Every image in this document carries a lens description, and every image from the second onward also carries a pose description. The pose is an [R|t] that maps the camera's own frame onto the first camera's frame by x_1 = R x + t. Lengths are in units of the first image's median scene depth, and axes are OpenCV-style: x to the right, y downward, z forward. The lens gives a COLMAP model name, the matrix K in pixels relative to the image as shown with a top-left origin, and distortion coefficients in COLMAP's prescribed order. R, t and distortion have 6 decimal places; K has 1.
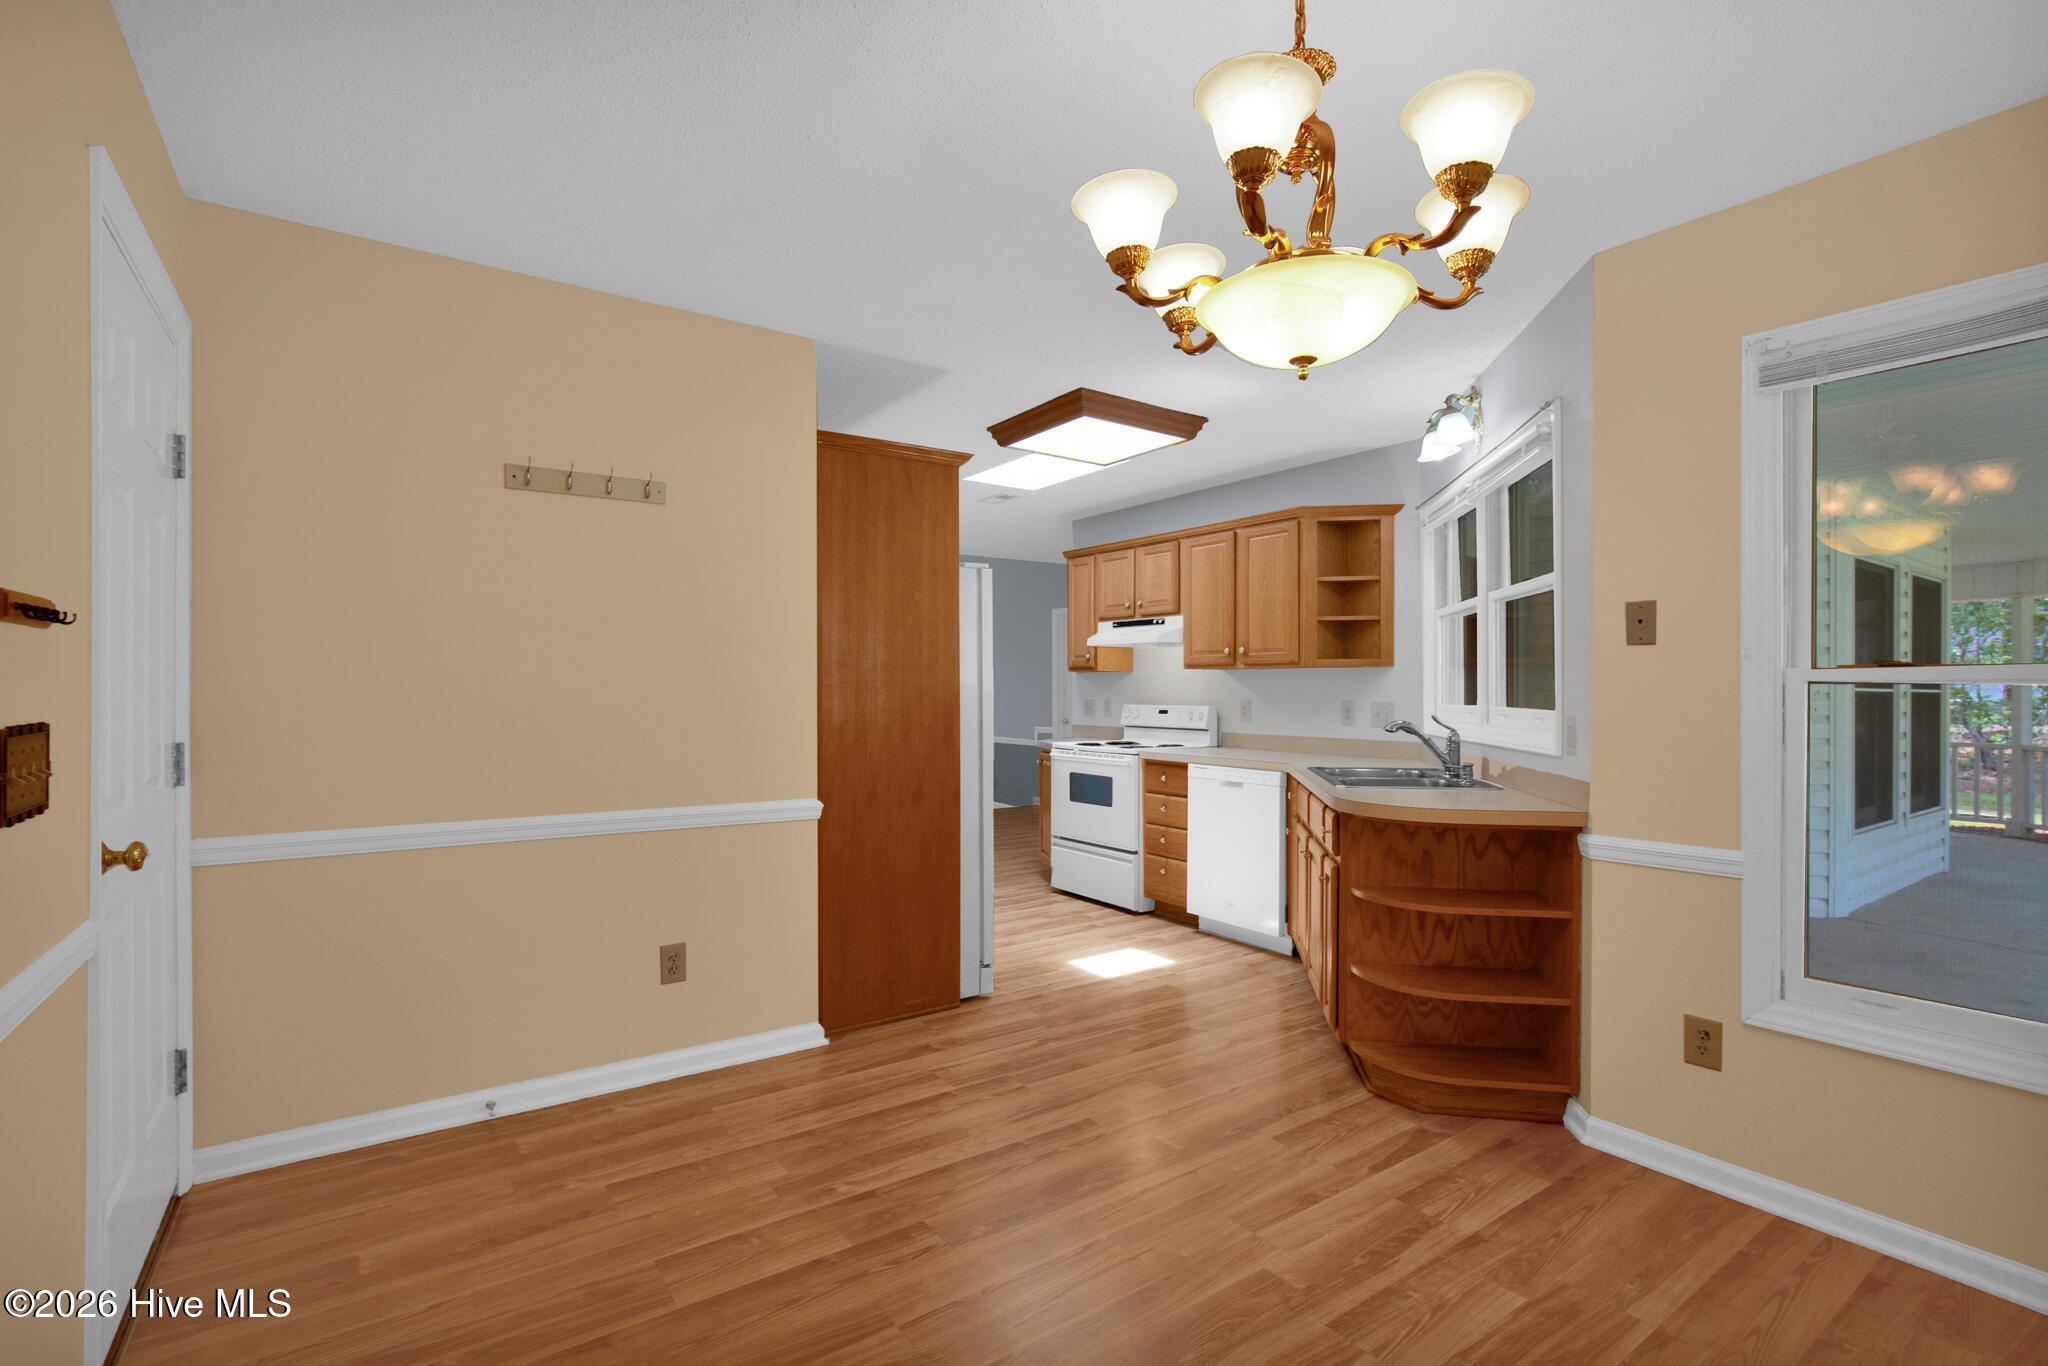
lens RADIAL K [[961.7, 0, 1034.1], [0, 961.7, 685.6], [0, 0, 1]] dist [-0.013484, 0.015190]
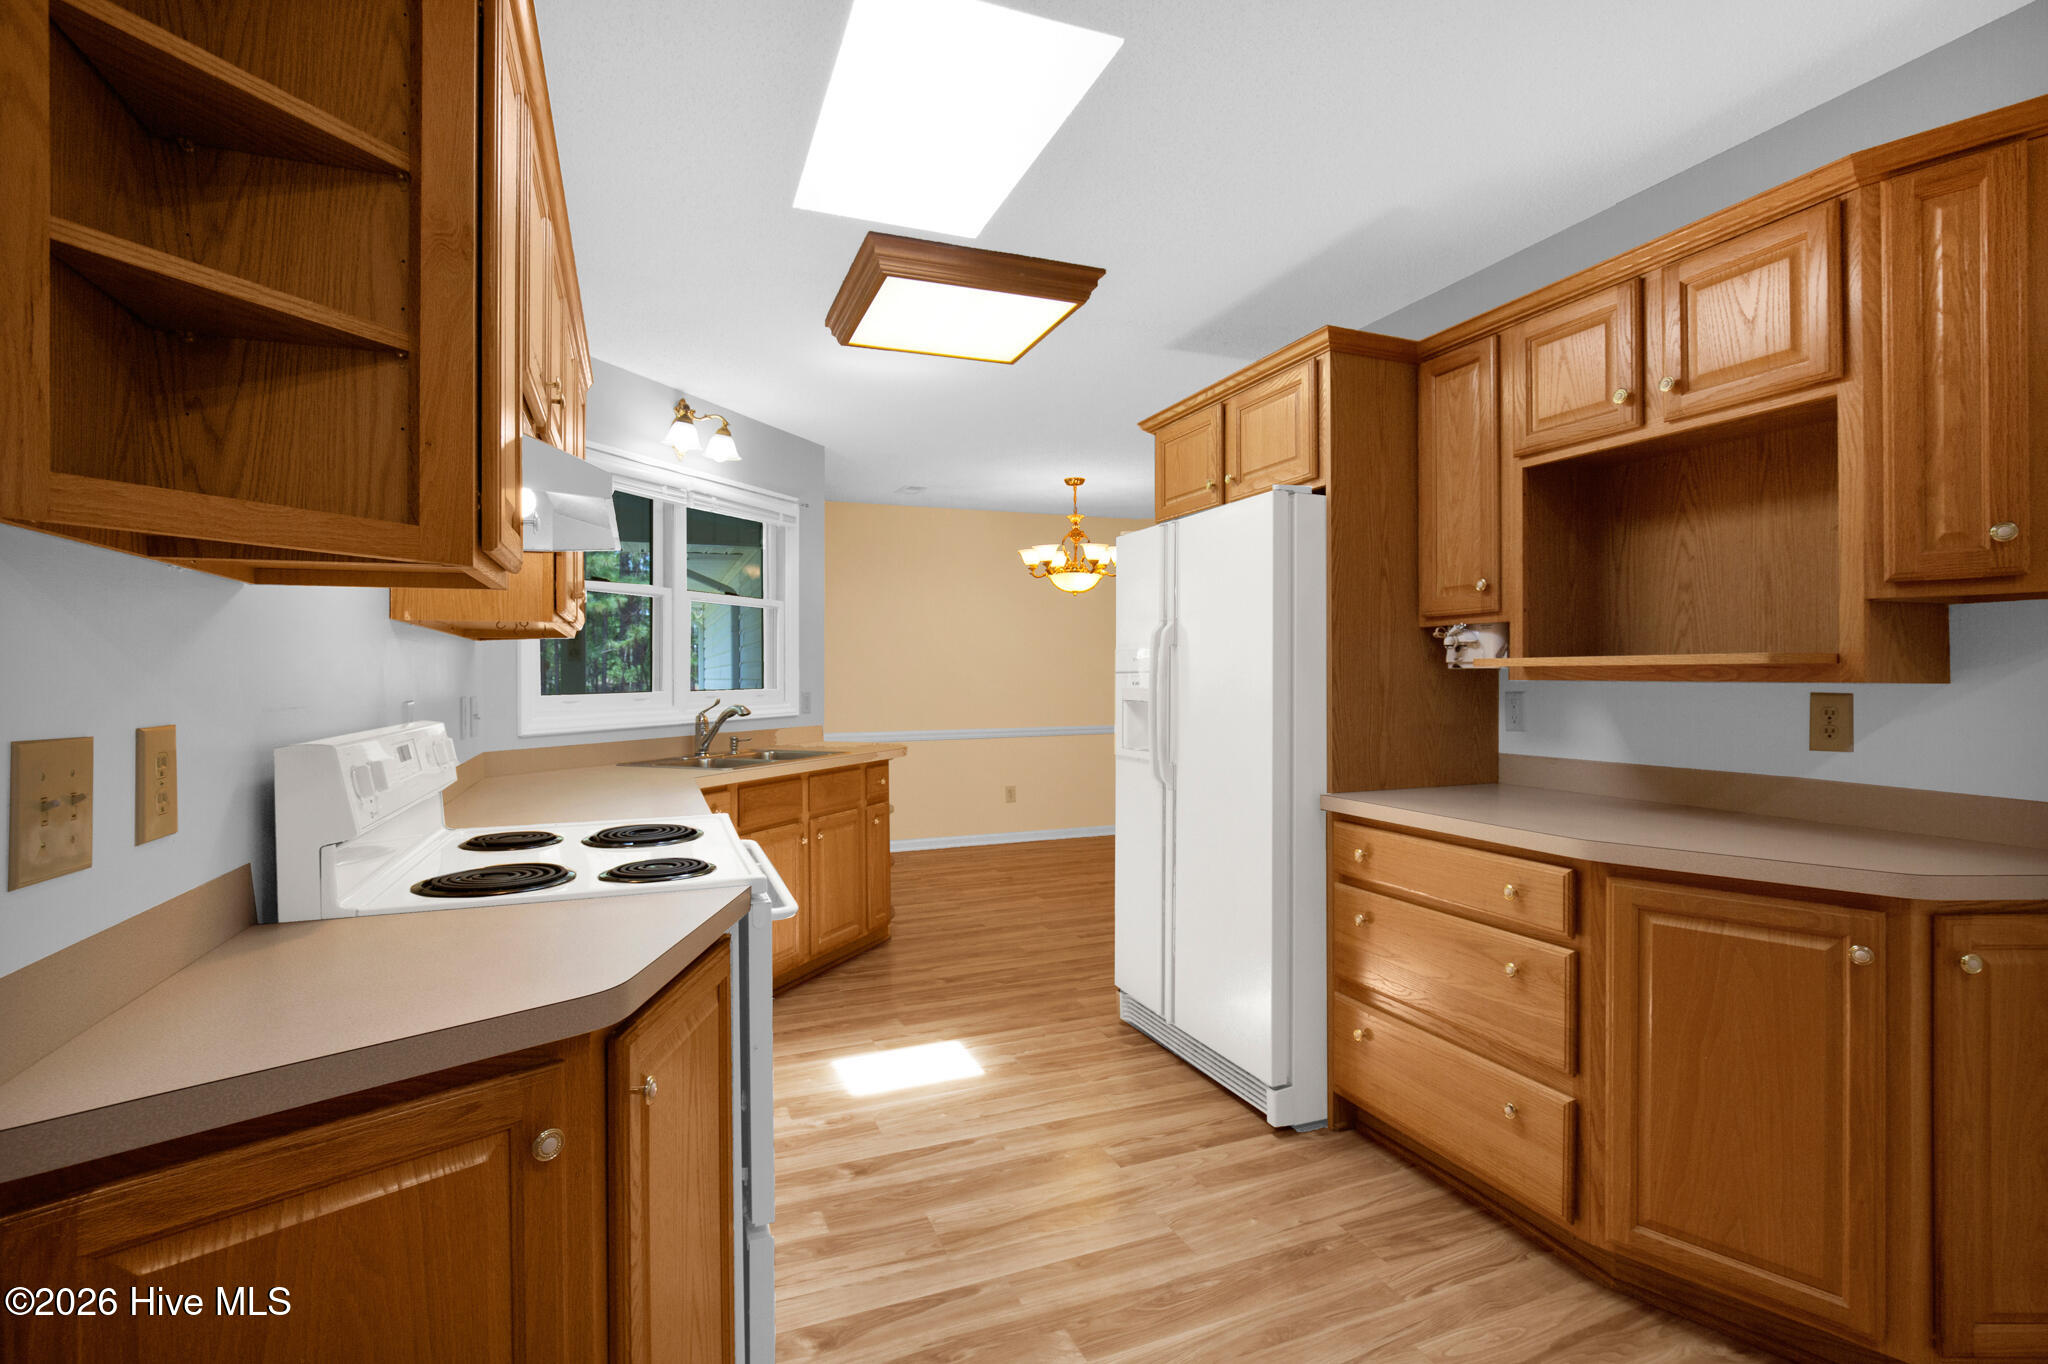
lens RADIAL K [[952.1, 0, 1027.8], [0, 952.1, 679.6], [0, 0, 1]] dist [0.018301, -0.000028]
pose [[-0.973205, 0.001814, 0.229931, -0.120697], [0.001484, 0.999998, -0.001607, 0.006720], [-0.229933, -0.001223, -0.973206, 1.359560]]
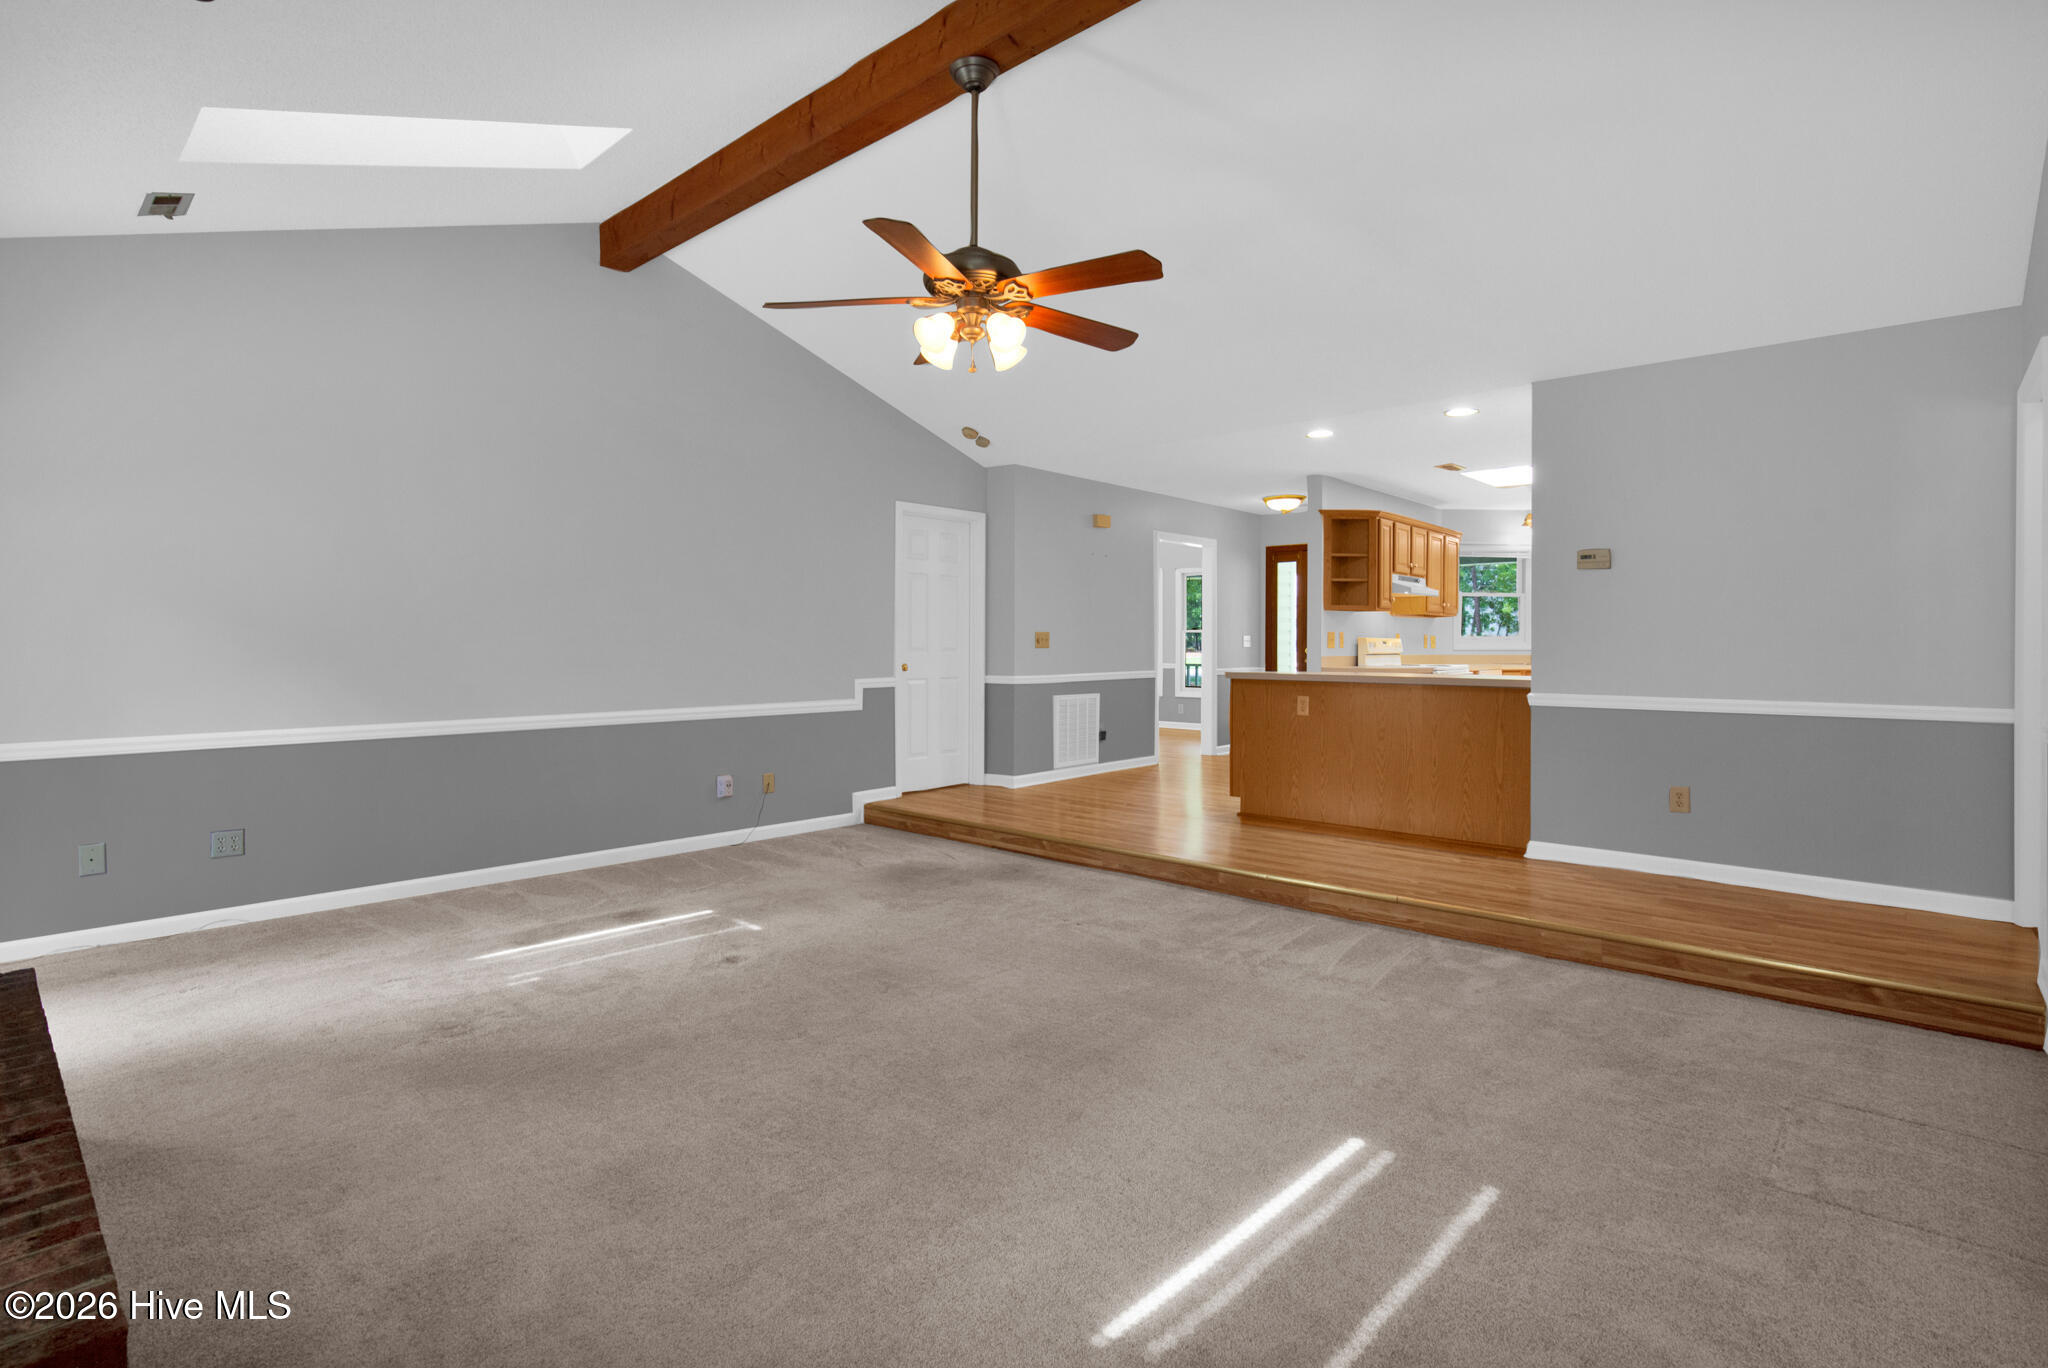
lens RADIAL K [[984.8, 0, 1019.1], [0, 984.8, 650.1], [0, 0, 1]] dist [-0.008891, 0.000059]
pose [[-0.220921, -0.010820, 0.975232, -1.271313], [-0.009152, 0.999917, 0.009021, 0.032521], [-0.975249, -0.006932, -0.221001, 2.029319]]
